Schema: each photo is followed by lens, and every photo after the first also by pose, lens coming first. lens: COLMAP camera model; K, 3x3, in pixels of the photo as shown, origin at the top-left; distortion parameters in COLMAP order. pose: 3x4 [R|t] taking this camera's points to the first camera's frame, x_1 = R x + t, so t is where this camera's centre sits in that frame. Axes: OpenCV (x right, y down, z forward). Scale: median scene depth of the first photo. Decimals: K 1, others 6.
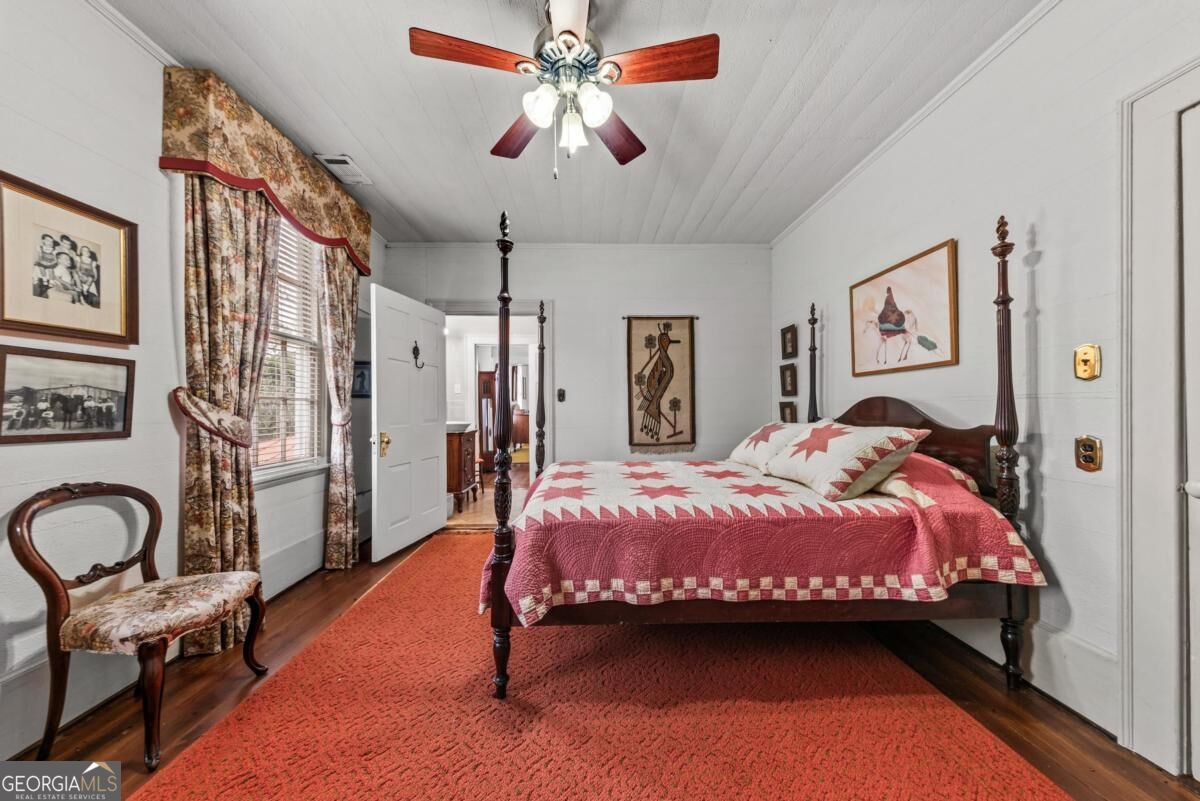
lens RADIAL K [[434.0, 0, 602.1], [0, 434.0, 407.1], [0, 0, 1]] dist [-0.000028, -0.000009]
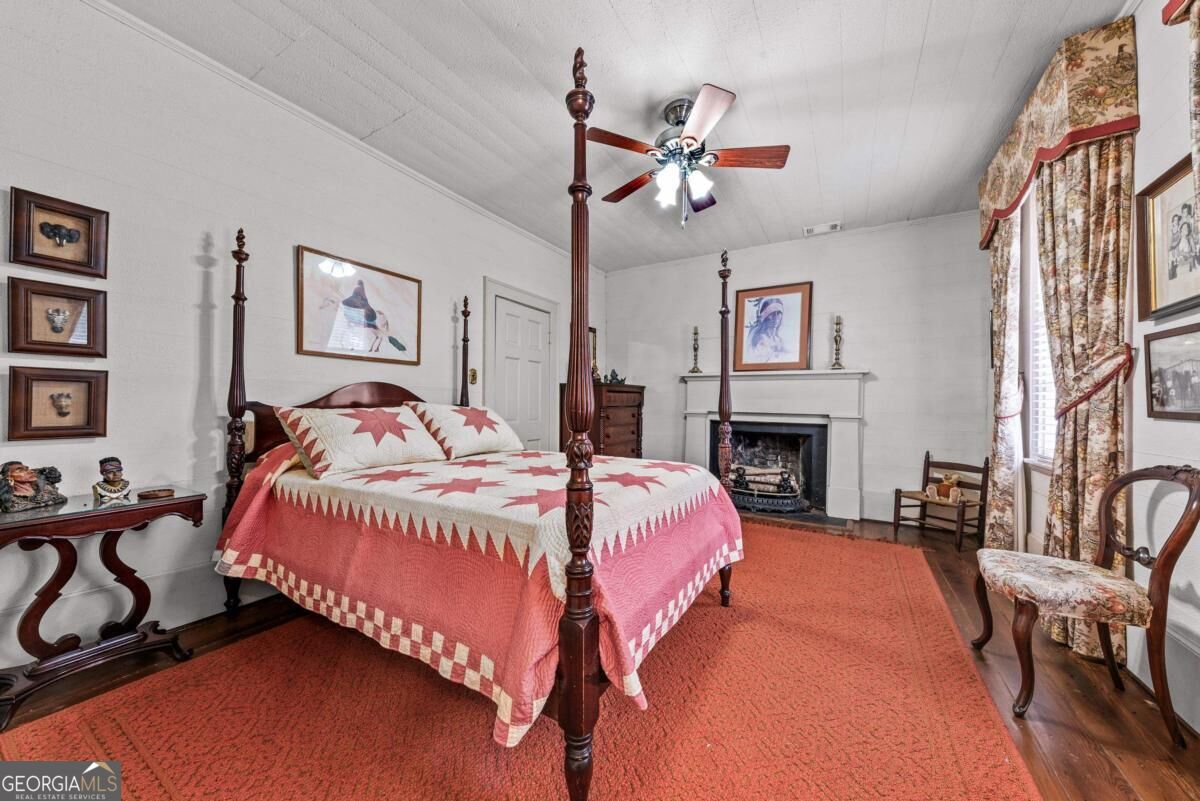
lens RADIAL K [[434.0, 0, 603.2], [0, 434.0, 402.3], [0, 0, 1]] dist [-0.000028, -0.000009]
pose [[-0.853590, 0.001665, 0.520943, -0.444649], [-0.004231, 0.999940, -0.010129, 0.037574], [-0.520929, -0.010850, -0.853531, 1.715093]]
